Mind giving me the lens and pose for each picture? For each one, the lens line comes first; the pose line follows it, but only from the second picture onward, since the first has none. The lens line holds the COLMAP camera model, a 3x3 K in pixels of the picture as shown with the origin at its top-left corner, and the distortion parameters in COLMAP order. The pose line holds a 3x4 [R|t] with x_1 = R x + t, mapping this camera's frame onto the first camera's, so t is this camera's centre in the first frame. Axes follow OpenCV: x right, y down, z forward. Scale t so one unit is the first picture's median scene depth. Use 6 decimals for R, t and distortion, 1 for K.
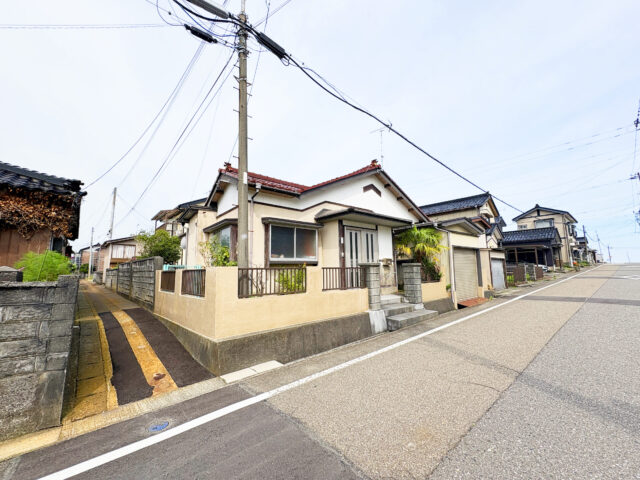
lens RADIAL K [[256.5, 0, 320.3], [0, 256.5, 240.8], [0, 0, 1]] dist [-0.003384, -0.000249]
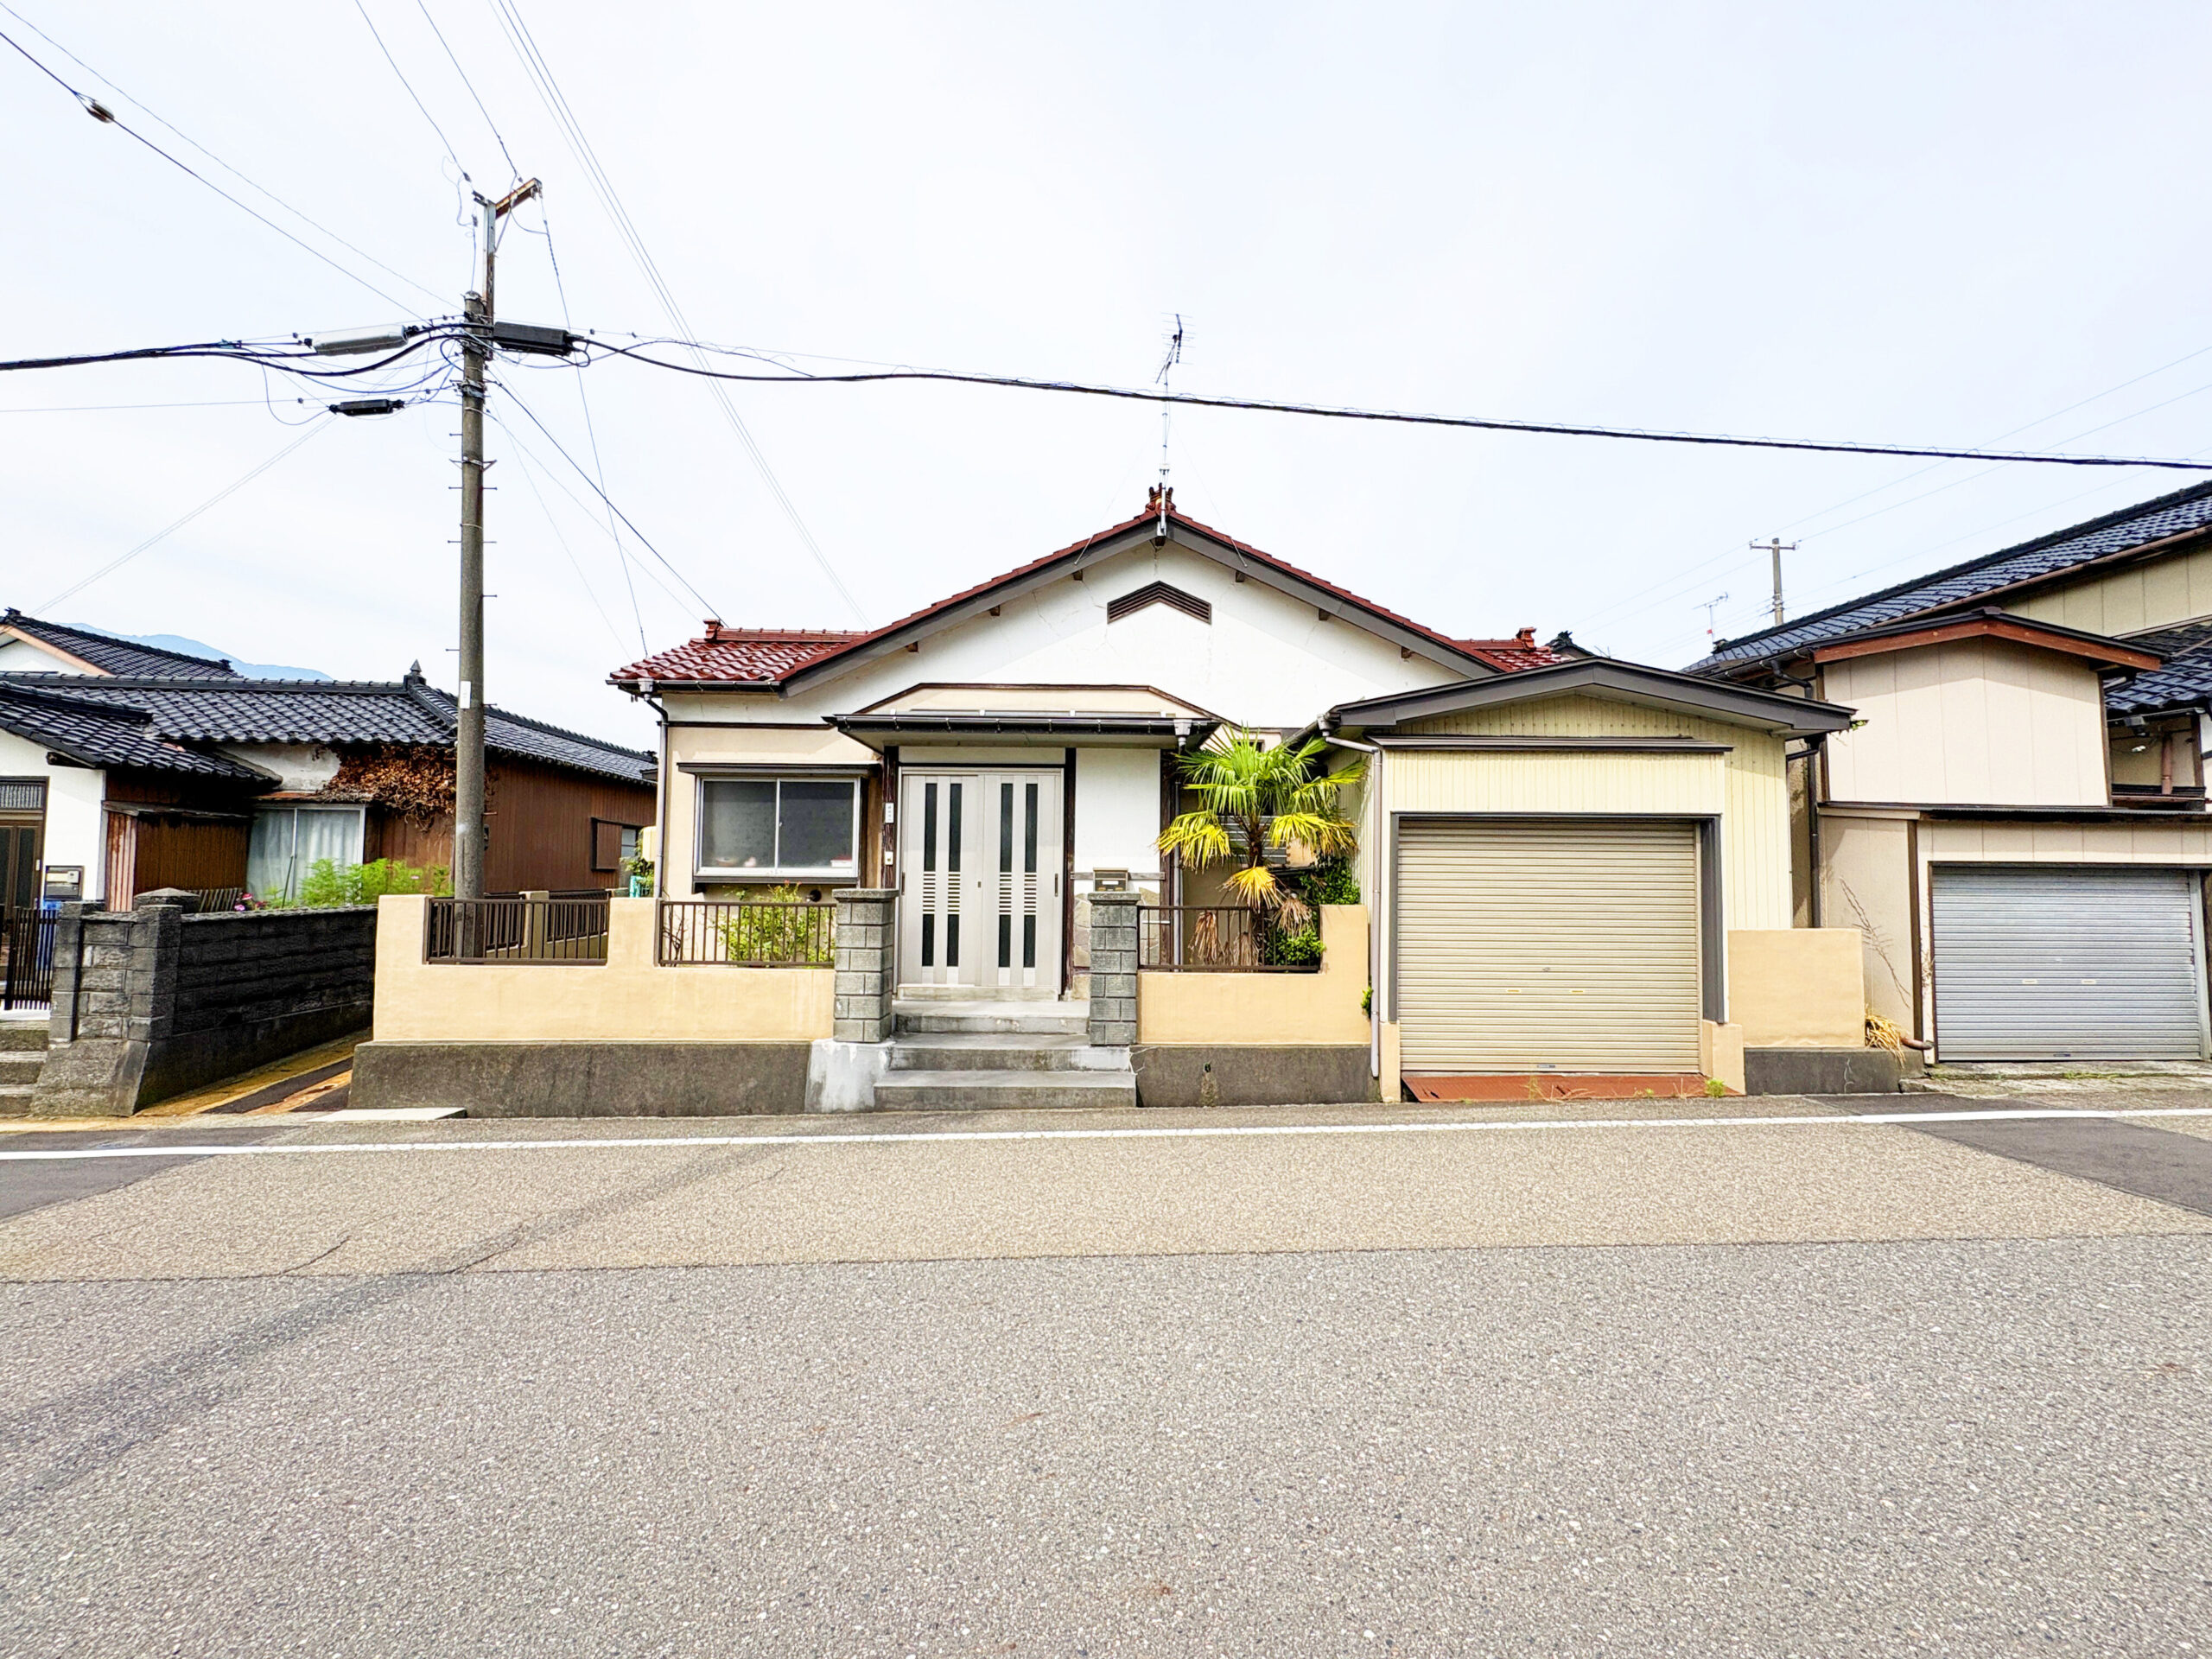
lens RADIAL K [[886.6, 0, 1111.6], [0, 886.6, 834.2], [0, 0, 1]] dist [-0.003384, -0.000249]
pose [[0.772622, -0.006927, -0.634828, 1.286236], [0.051361, 0.997345, 0.051627, -0.022703], [0.632785, -0.072494, 0.770926, 0.433171]]
